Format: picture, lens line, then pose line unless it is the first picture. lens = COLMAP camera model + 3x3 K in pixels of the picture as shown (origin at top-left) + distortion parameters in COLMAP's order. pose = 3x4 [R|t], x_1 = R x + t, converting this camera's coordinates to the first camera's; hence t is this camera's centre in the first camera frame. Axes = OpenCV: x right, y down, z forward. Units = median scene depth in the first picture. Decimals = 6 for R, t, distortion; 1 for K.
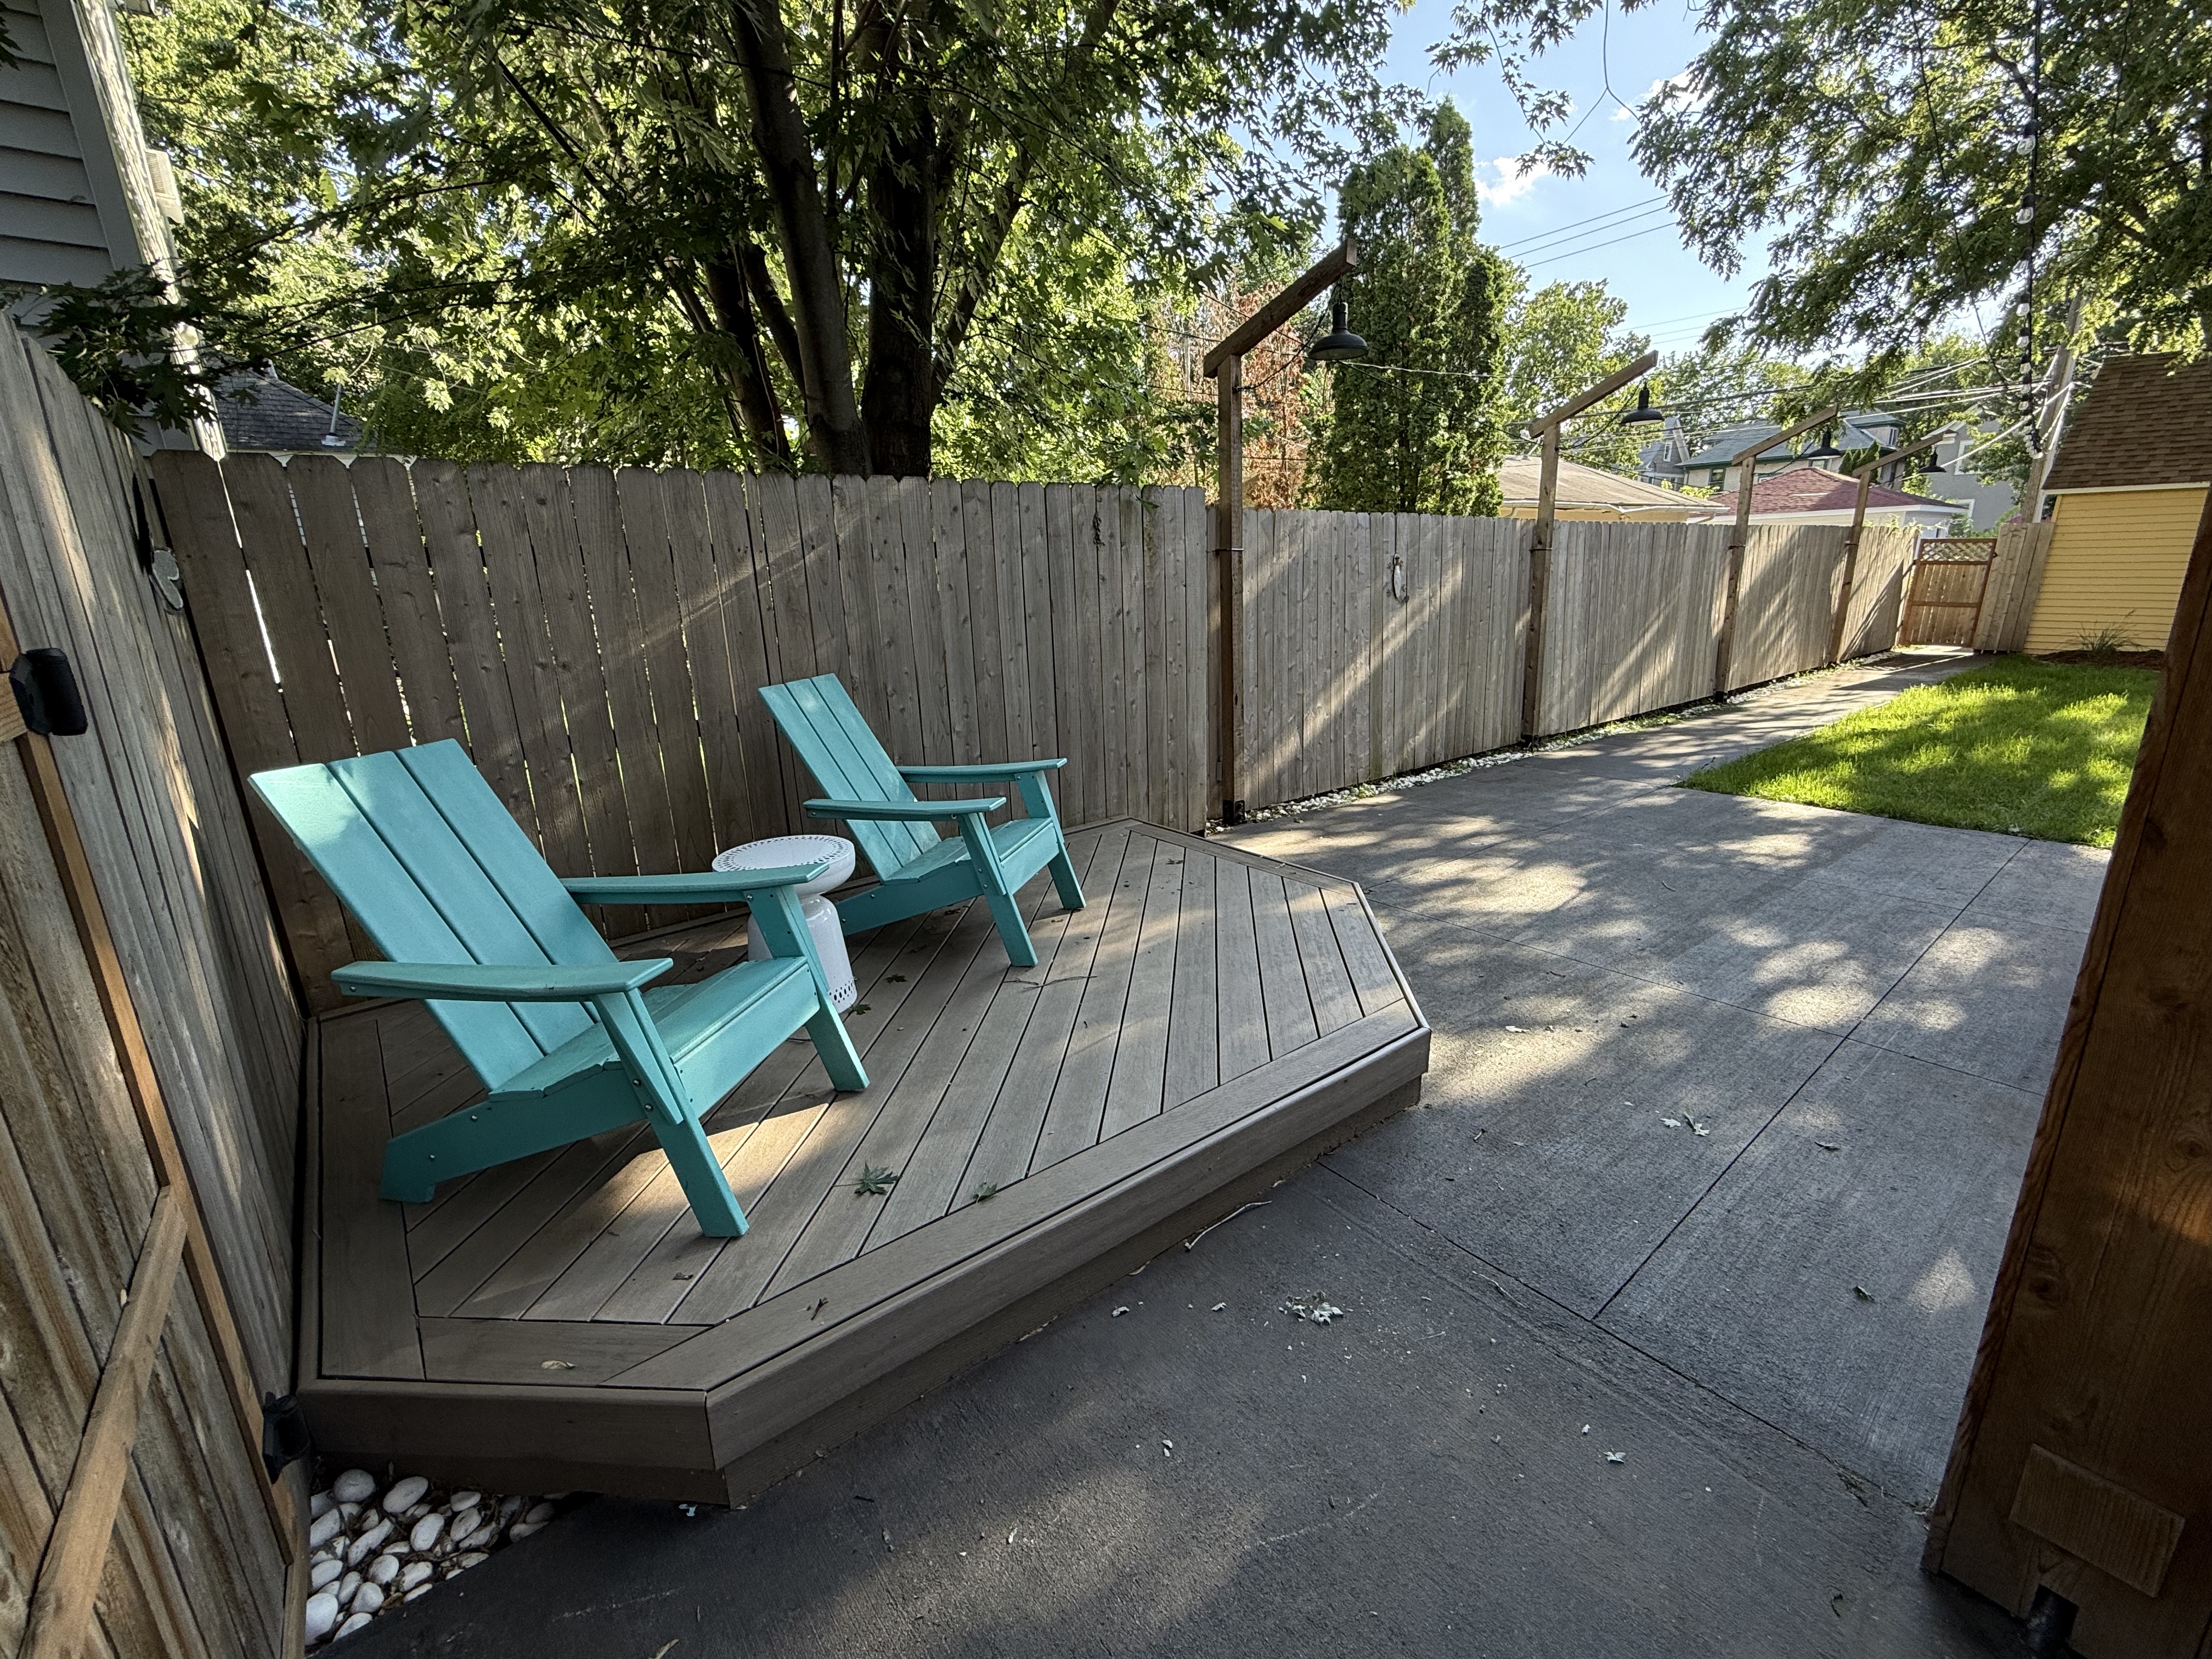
lens RADIAL K [[960.2, 0, 1101.8], [0, 960.2, 830.6], [0, 0, 1]] dist [0.000117, -0.000119]
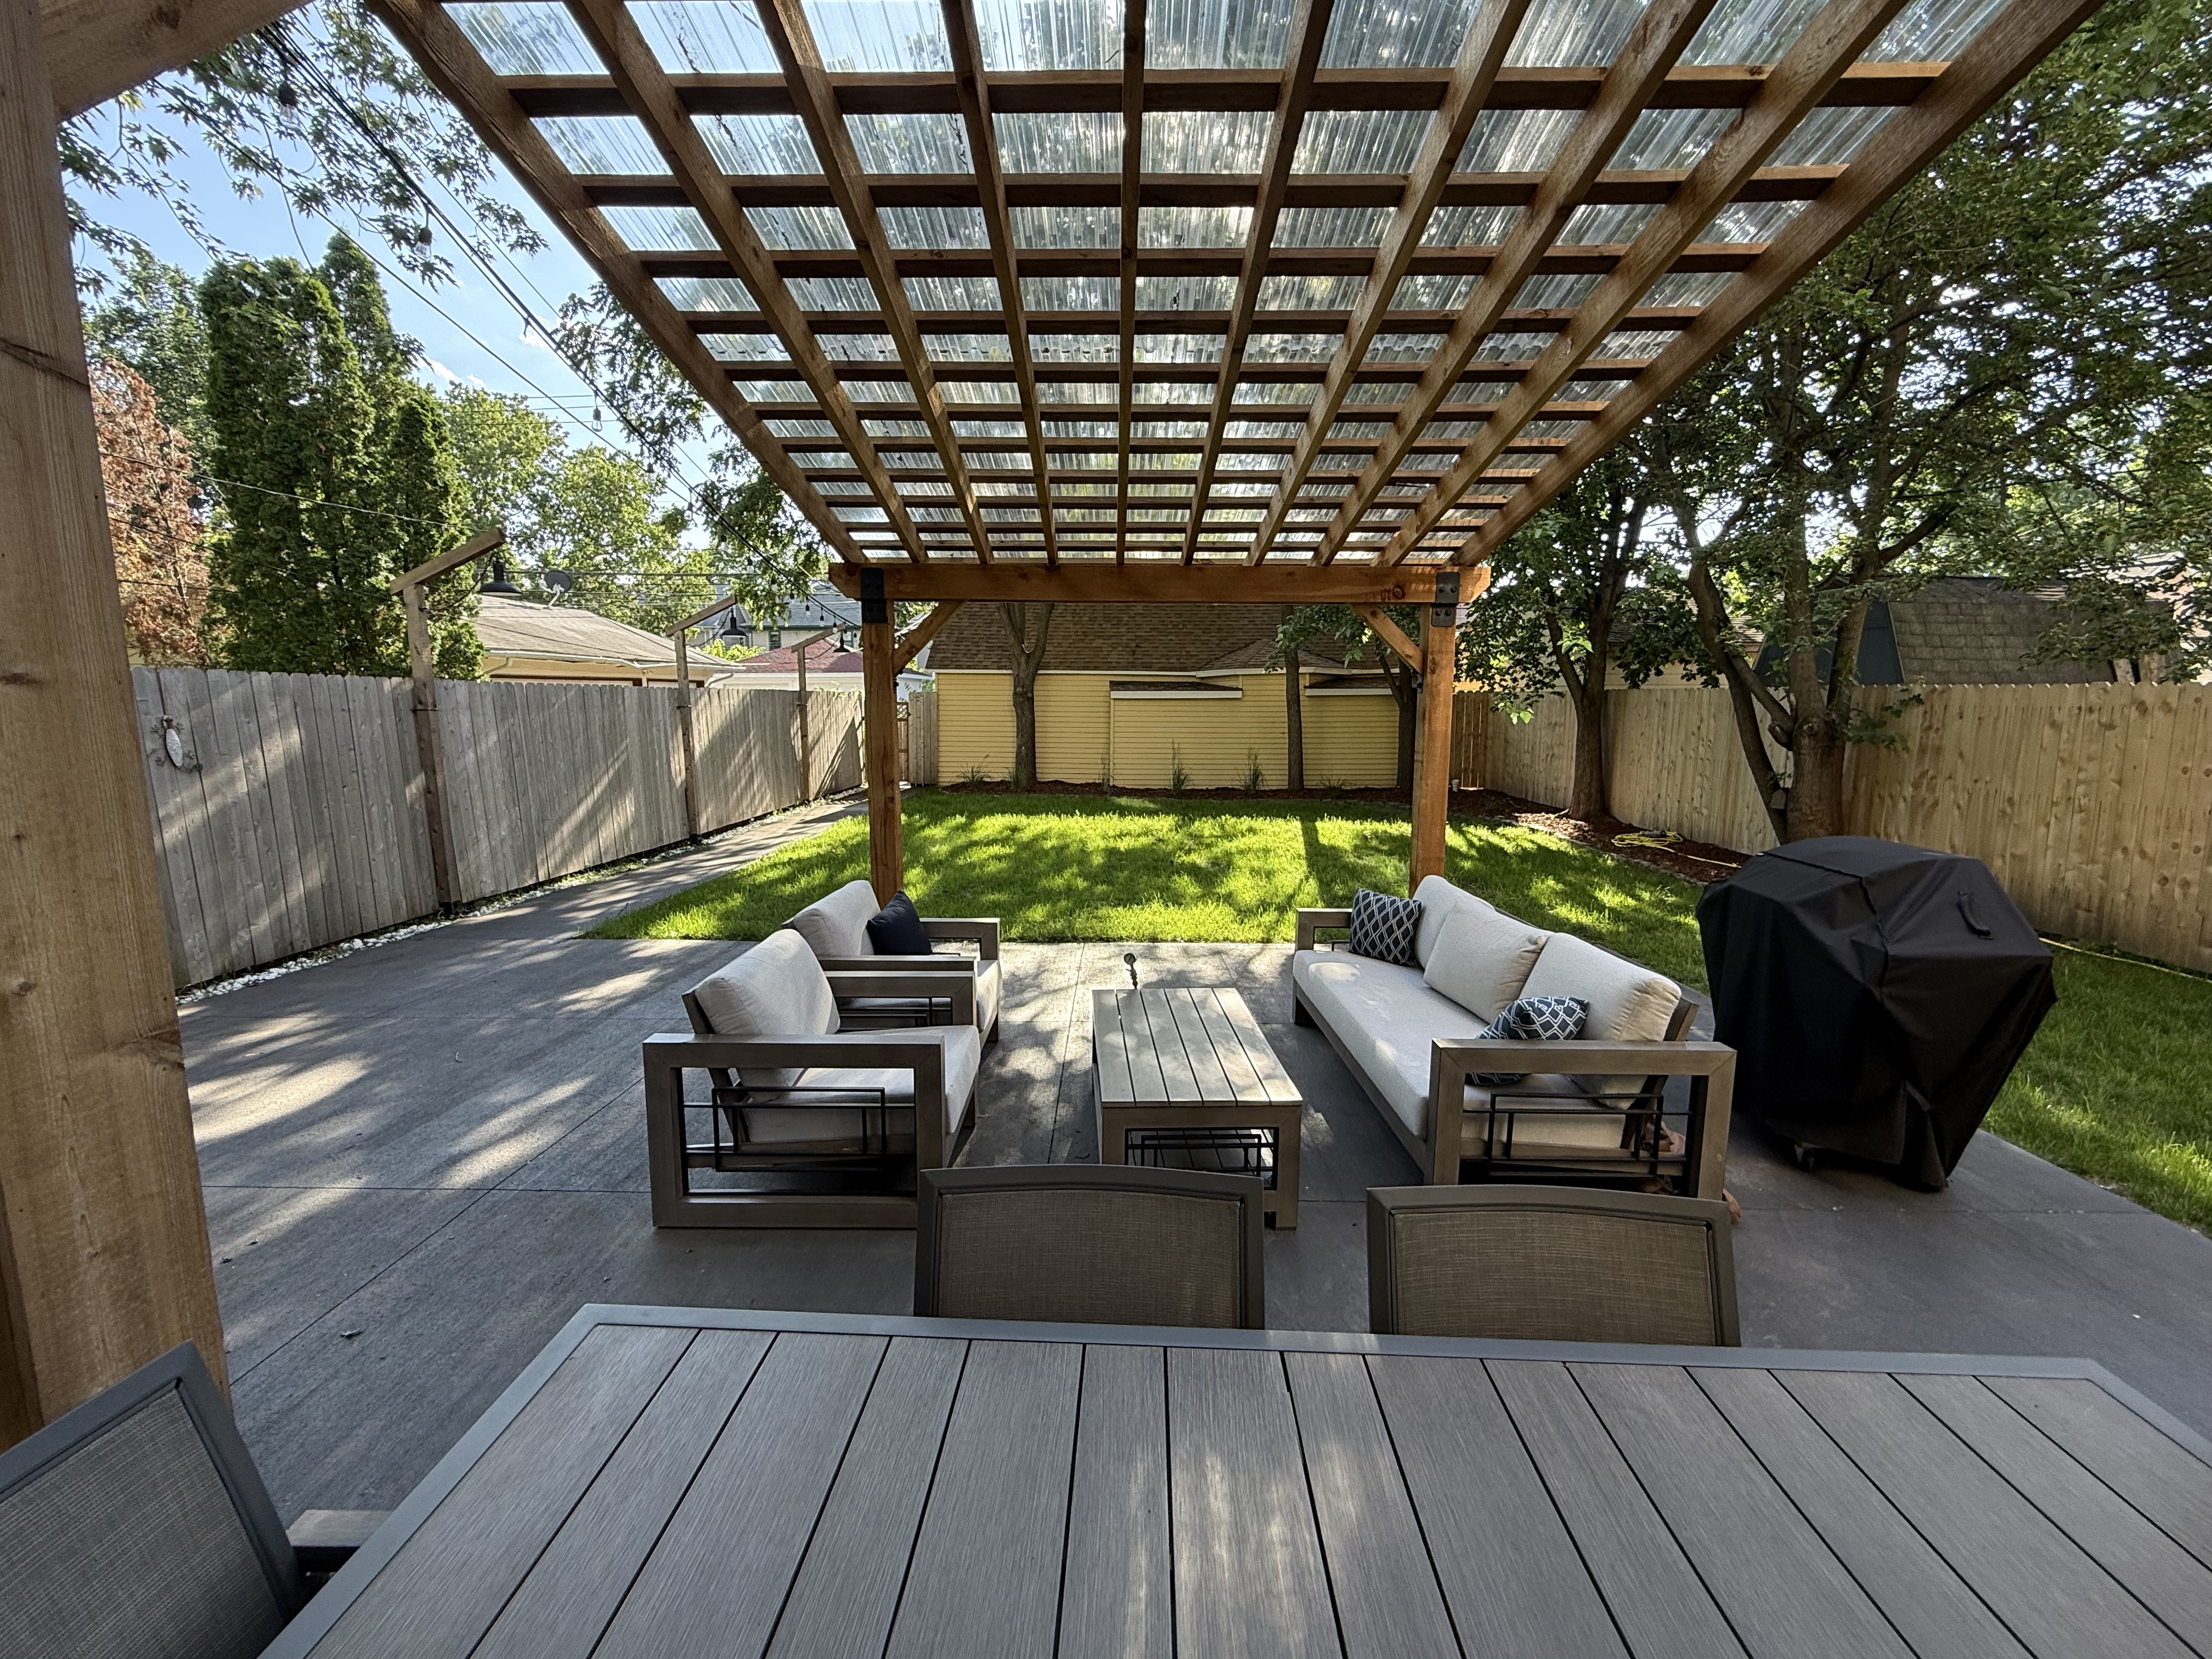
lens RADIAL K [[960.2, 0, 1110.6], [0, 960.2, 831.4], [0, 0, 1]] dist [0.000117, -0.000119]
pose [[0.645896, -0.075757, 0.759657, 0.118430], [0.183508, 0.981296, -0.058167, 0.004164], [-0.741042, 0.176973, 0.647717, -0.072625]]
